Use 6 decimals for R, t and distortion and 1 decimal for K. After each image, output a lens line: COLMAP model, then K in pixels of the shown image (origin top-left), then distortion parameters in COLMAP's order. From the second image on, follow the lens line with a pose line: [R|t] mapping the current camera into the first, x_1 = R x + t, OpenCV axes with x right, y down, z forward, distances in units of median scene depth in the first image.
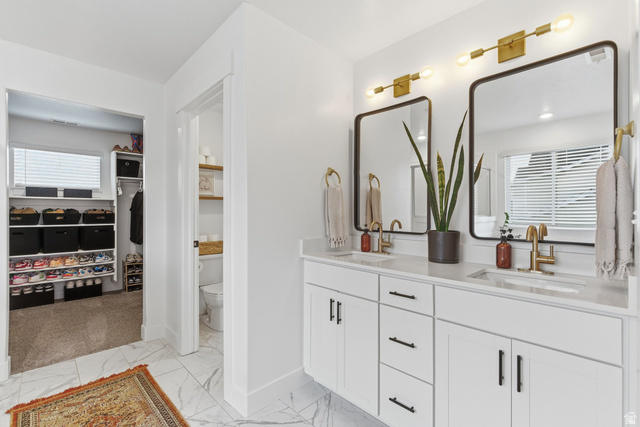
lens RADIAL K [[290.7, 0, 320.0], [0, 290.7, 213.5], [0, 0, 1]] dist [0.000500, 0.000315]
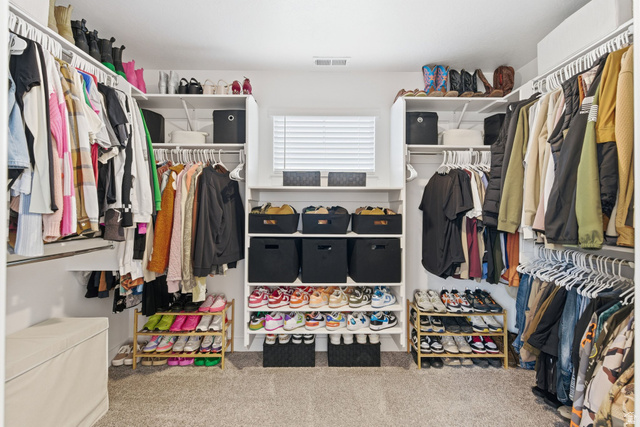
lens RADIAL K [[284.8, 0, 317.8], [0, 284.8, 214.5], [0, 0, 1]] dist [-0.000481, 0.000028]
pose [[0.733154, 0.009193, -0.680000, -0.495407], [-0.007652, 0.999957, 0.005268, -0.002631], [0.680019, 0.001341, 0.733193, 0.553483]]
